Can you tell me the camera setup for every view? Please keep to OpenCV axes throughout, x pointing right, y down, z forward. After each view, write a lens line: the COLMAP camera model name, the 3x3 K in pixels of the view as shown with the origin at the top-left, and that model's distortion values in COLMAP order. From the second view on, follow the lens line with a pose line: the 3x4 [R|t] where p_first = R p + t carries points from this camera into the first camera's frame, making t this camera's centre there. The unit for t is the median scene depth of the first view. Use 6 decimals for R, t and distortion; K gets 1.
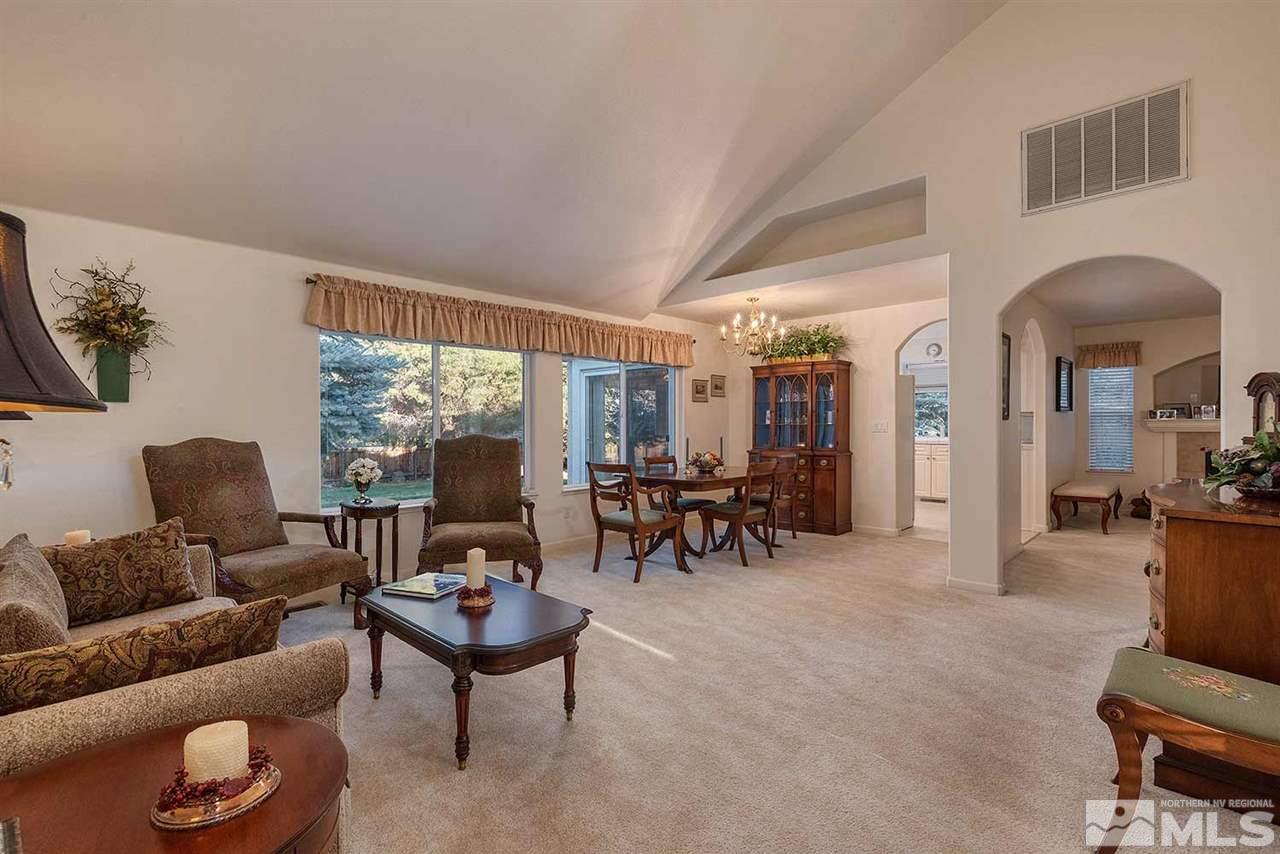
lens RADIAL K [[581.6, 0, 640.0], [0, 581.6, 427.0], [0, 0, 1]] dist [-0.001051, -0.000300]
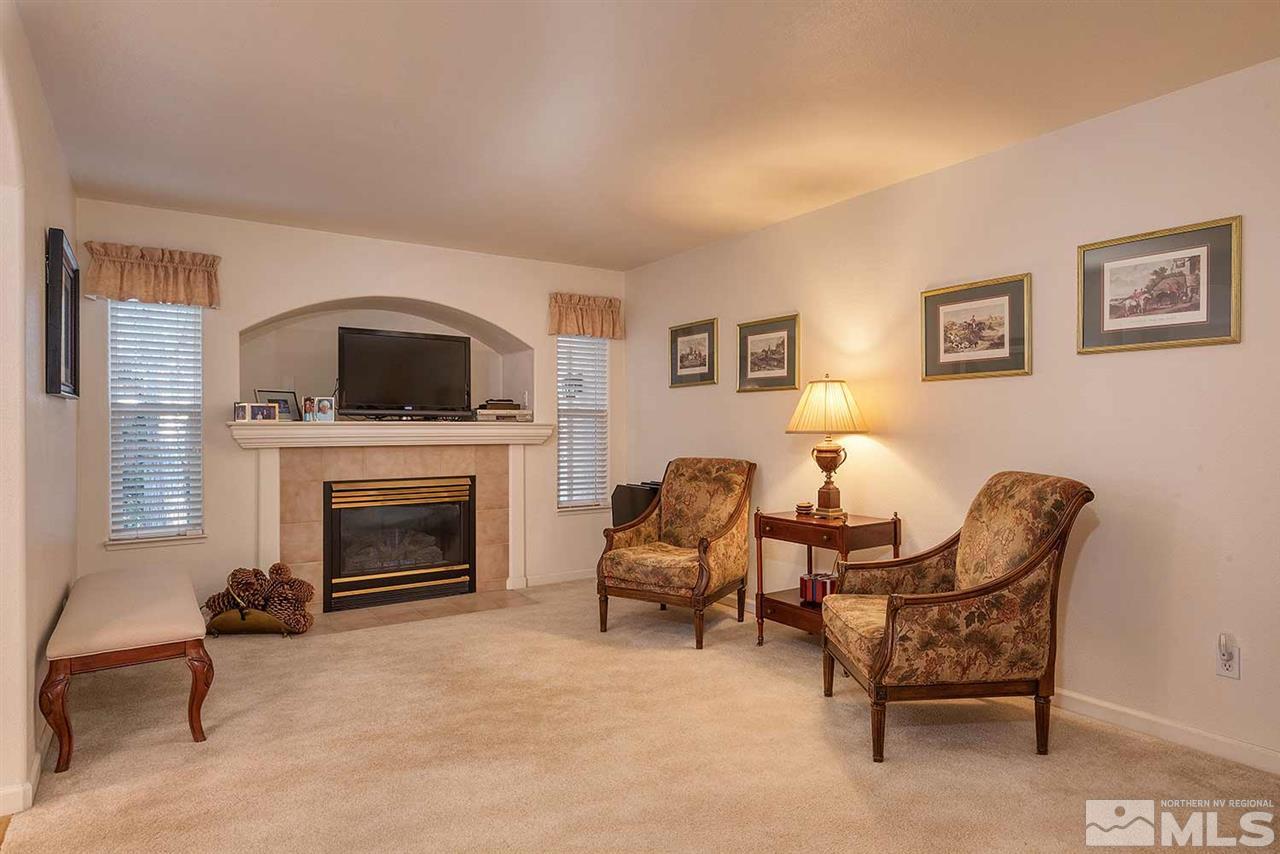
lens RADIAL K [[745.0, 0, 640.0], [0, 745.0, 427.0], [0, 0, 1]] dist [-0.002820, -0.000025]
pose [[0.219251, 0.005387, 0.975654, 0.390471], [0.004388, 0.999969, -0.006507, -0.003779], [-0.975659, 0.005708, 0.219220, 0.598108]]
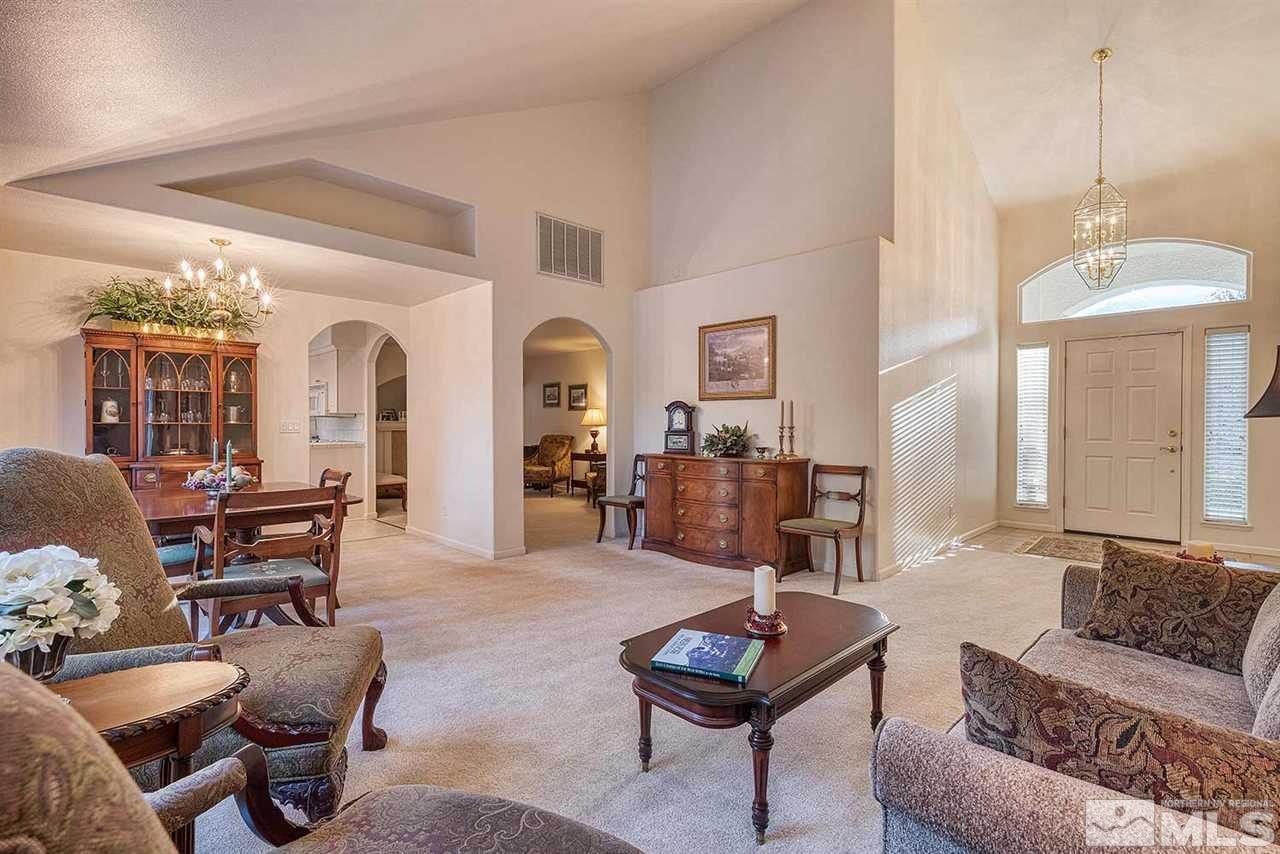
lens RADIAL K [[581.6, 0, 640.0], [0, 581.6, 427.0], [0, 0, 1]] dist [-0.001051, -0.000300]
pose [[0.025092, -0.001287, 0.999684, -0.426407], [0.002638, 0.999996, 0.001221, 0.000302], [-0.999682, 0.002607, 0.025096, 0.432493]]
